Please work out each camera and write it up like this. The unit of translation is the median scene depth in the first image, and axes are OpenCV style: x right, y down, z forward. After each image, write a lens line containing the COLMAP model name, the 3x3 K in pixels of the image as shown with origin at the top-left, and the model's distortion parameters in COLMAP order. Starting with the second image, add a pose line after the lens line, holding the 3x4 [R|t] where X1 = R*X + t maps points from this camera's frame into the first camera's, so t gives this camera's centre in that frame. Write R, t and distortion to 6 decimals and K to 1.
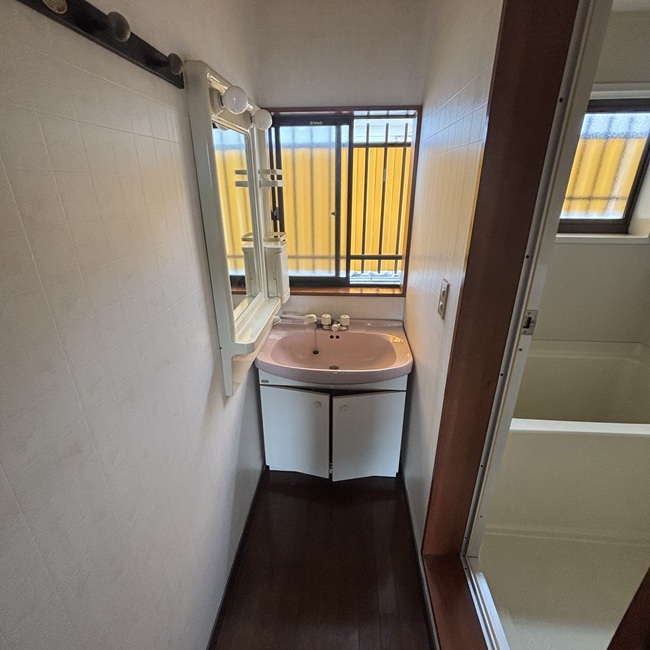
lens RADIAL K [[348.8, 0, 323.7], [0, 348.8, 324.5], [0, 0, 1]] dist [0.005312, -0.003653]
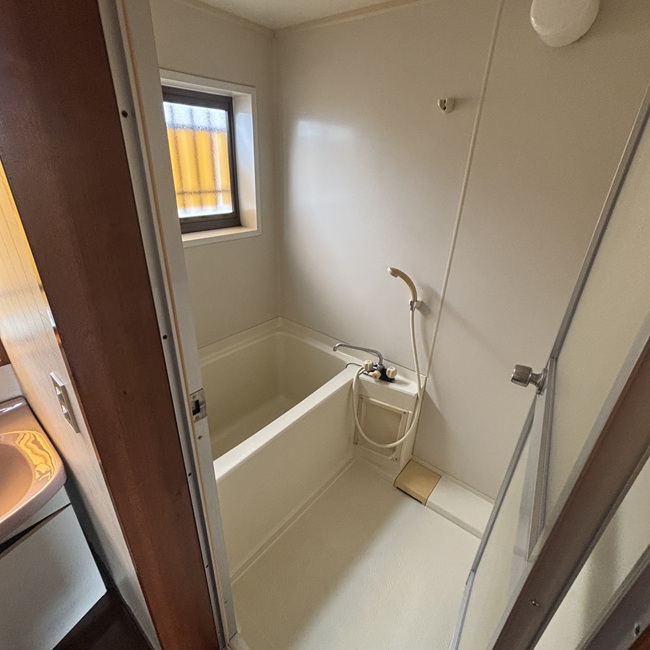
lens RADIAL K [[348.8, 0, 323.7], [0, 348.8, 324.5], [0, 0, 1]] dist [0.005312, -0.003653]
pose [[0.583234, -0.340018, 0.737717, 0.130955], [0.266221, 0.938030, 0.221871, -0.149537], [-0.767440, 0.066993, 0.637610, 0.151223]]
